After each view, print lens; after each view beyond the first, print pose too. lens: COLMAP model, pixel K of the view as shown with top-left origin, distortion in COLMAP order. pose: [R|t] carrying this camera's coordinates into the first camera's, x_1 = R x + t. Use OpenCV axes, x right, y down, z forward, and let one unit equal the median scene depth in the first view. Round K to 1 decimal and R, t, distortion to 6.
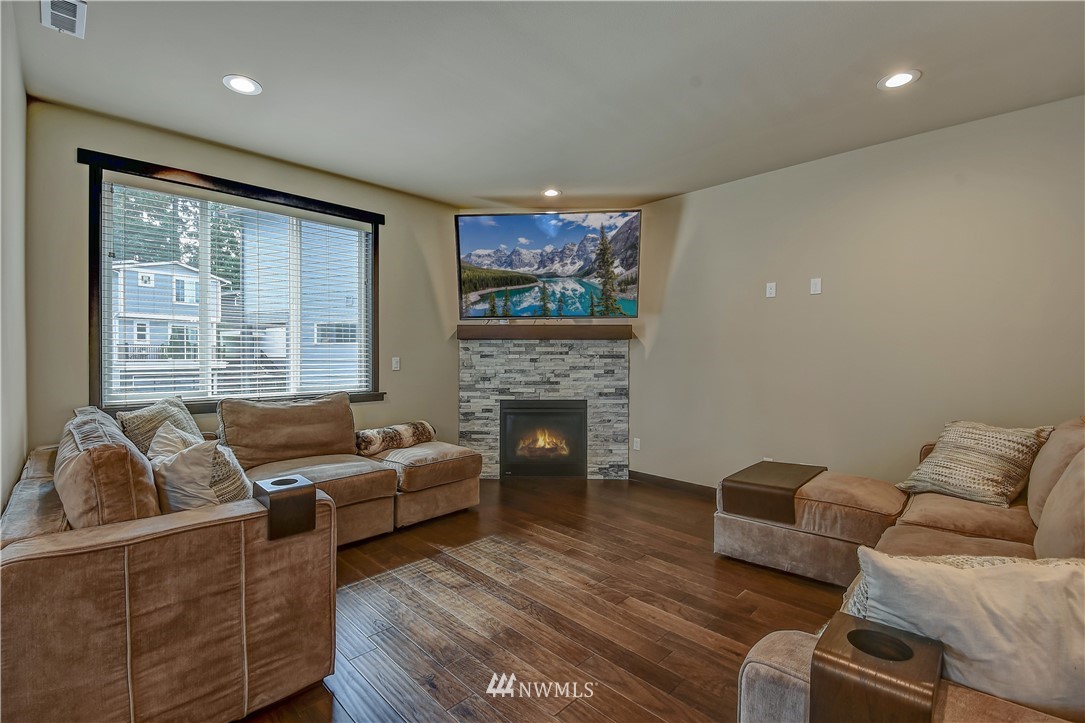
lens RADIAL K [[482.2, 0, 528.5], [0, 482.2, 361.1], [0, 0, 1]] dist [-0.003413, -0.000362]
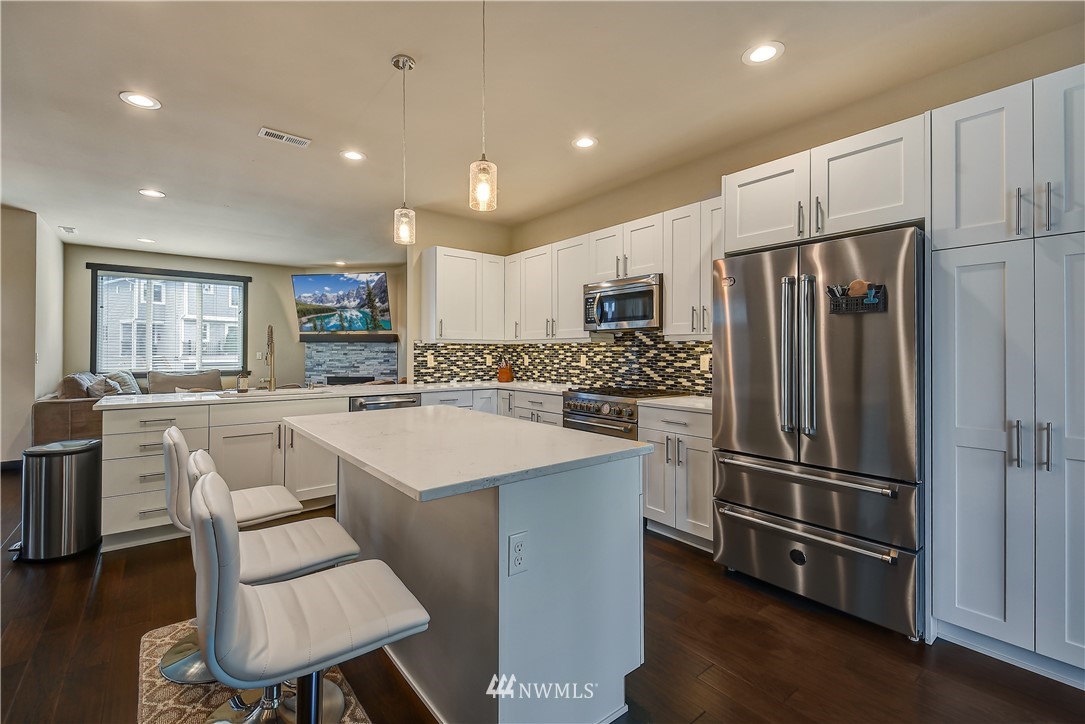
lens RADIAL K [[481.6, 0, 536.6], [0, 481.6, 354.9], [0, 0, 1]] dist [0.021688, 0.000109]
pose [[0.993918, 0.000849, -0.110115, 0.978136], [-0.001118, 0.999997, -0.002383, 0.004678], [0.110113, 0.002492, 0.993916, -0.735199]]
